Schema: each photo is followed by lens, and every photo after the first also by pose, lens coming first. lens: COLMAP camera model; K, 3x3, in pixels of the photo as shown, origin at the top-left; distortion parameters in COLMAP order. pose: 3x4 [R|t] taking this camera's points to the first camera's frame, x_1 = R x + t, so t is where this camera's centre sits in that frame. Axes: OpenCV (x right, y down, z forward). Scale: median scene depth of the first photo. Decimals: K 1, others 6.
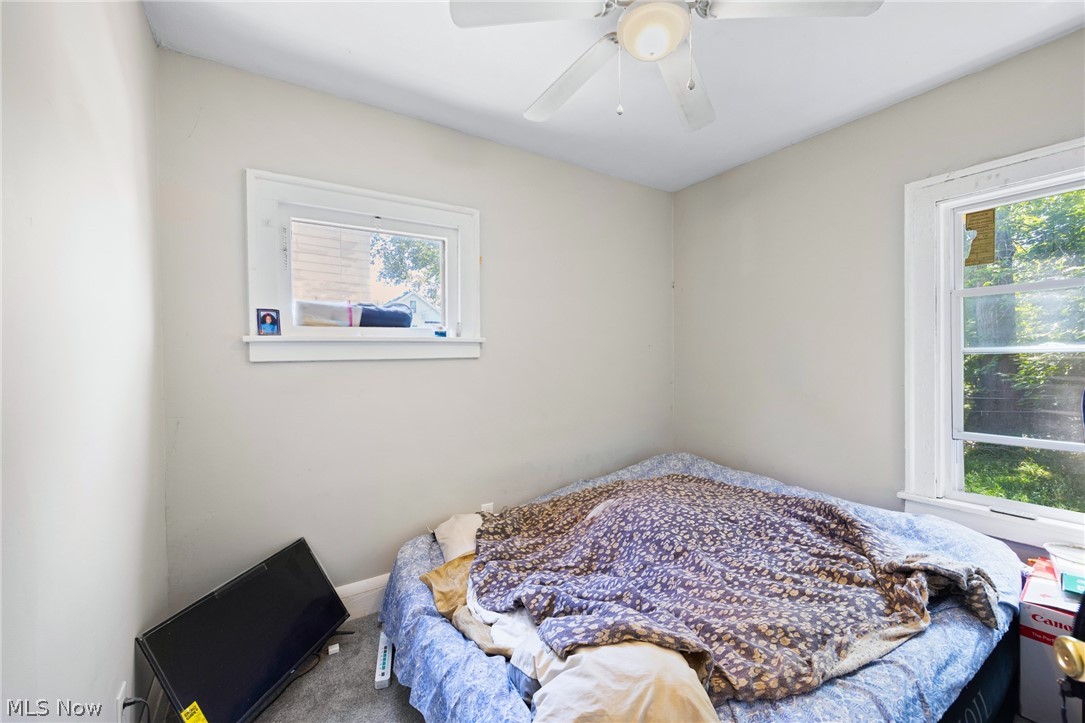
lens RADIAL K [[443.6, 0, 559.6], [0, 443.6, 358.1], [0, 0, 1]] dist [0.000834, 0.000251]
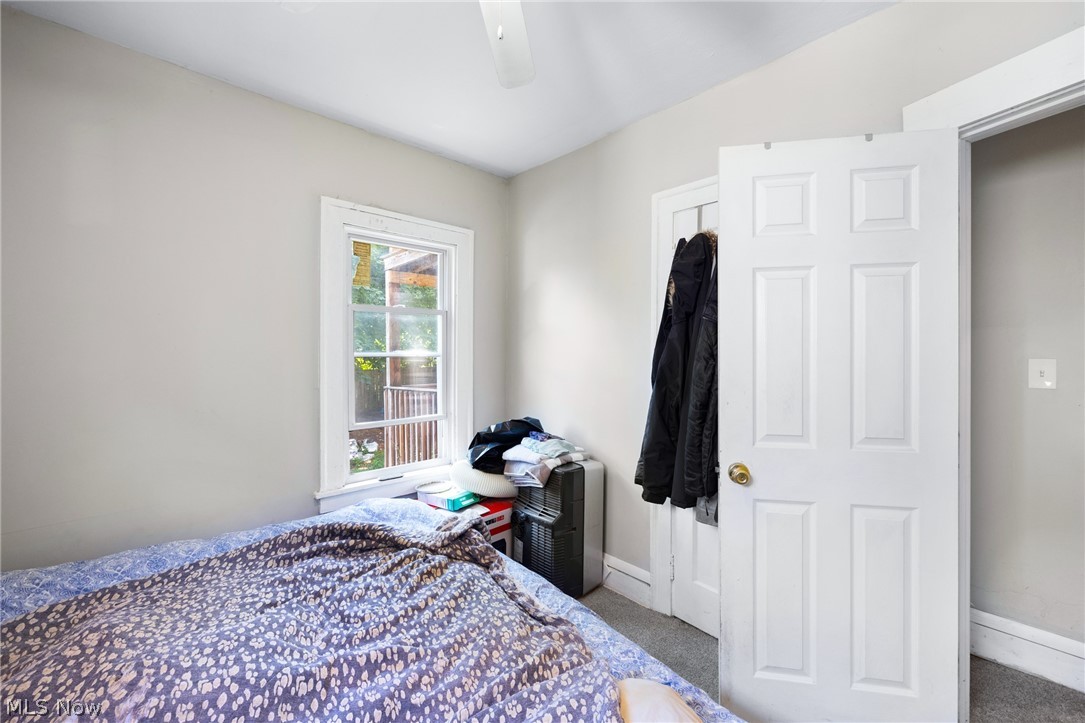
lens RADIAL K [[450.0, 0, 529.8], [0, 450.0, 354.6], [0, 0, 1]] dist [0.000772, 0.000032]
pose [[-0.133355, 0.005419, 0.991053, -0.370318], [0.005385, 0.999974, -0.004743, -0.010436], [-0.991054, 0.004705, -0.133381, 0.742235]]
